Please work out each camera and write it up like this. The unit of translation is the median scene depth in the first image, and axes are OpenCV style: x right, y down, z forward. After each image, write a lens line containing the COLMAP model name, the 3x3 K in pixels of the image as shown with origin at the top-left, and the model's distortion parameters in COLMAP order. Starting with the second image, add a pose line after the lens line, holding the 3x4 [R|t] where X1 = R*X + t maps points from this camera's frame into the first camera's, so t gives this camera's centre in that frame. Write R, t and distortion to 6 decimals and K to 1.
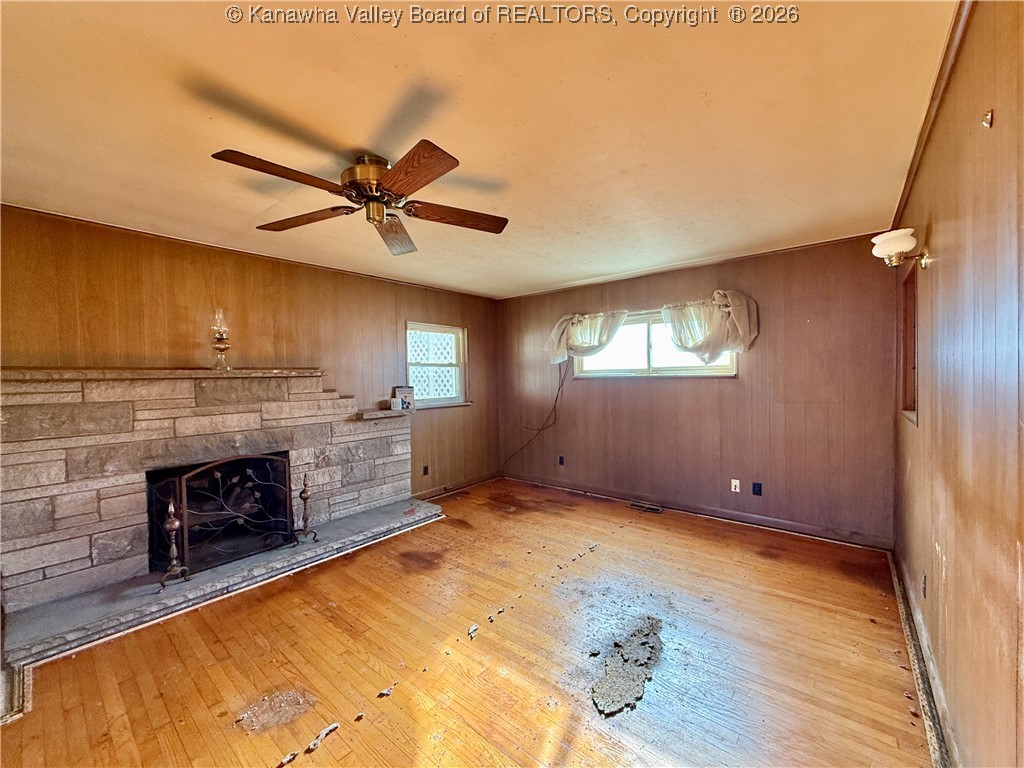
lens RADIAL K [[407.5, 0, 513.9], [0, 407.5, 385.5], [0, 0, 1]] dist [-0.000676, -0.000153]
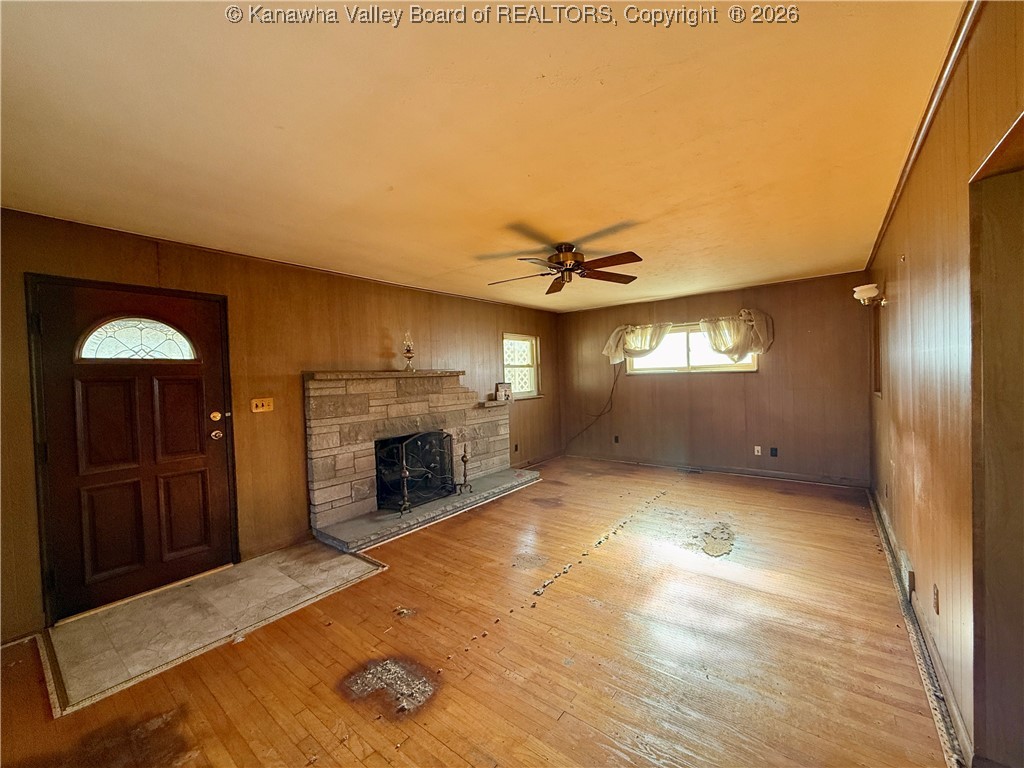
lens RADIAL K [[407.5, 0, 511.8], [0, 407.5, 385.3], [0, 0, 1]] dist [-0.000676, -0.000153]
pose [[0.999536, -0.015545, 0.026188, -0.435663], [0.015562, 0.999879, -0.000419, 0.017106], [-0.026179, 0.000827, 0.999657, -0.484081]]
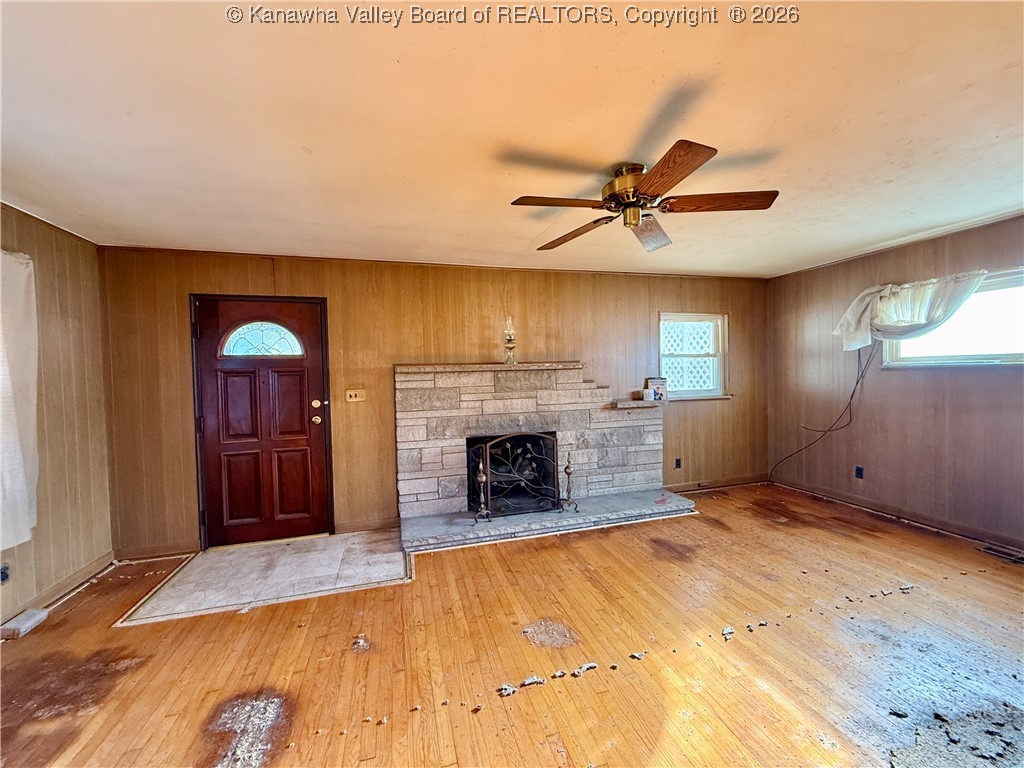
lens RADIAL K [[407.5, 0, 511.9], [0, 407.5, 385.2], [0, 0, 1]] dist [-0.000676, -0.000153]
pose [[0.823517, 0.015076, -0.567091, 0.012772], [-0.003635, 0.999767, 0.021300, 0.000617], [0.567280, -0.015479, 0.823380, -0.055637]]
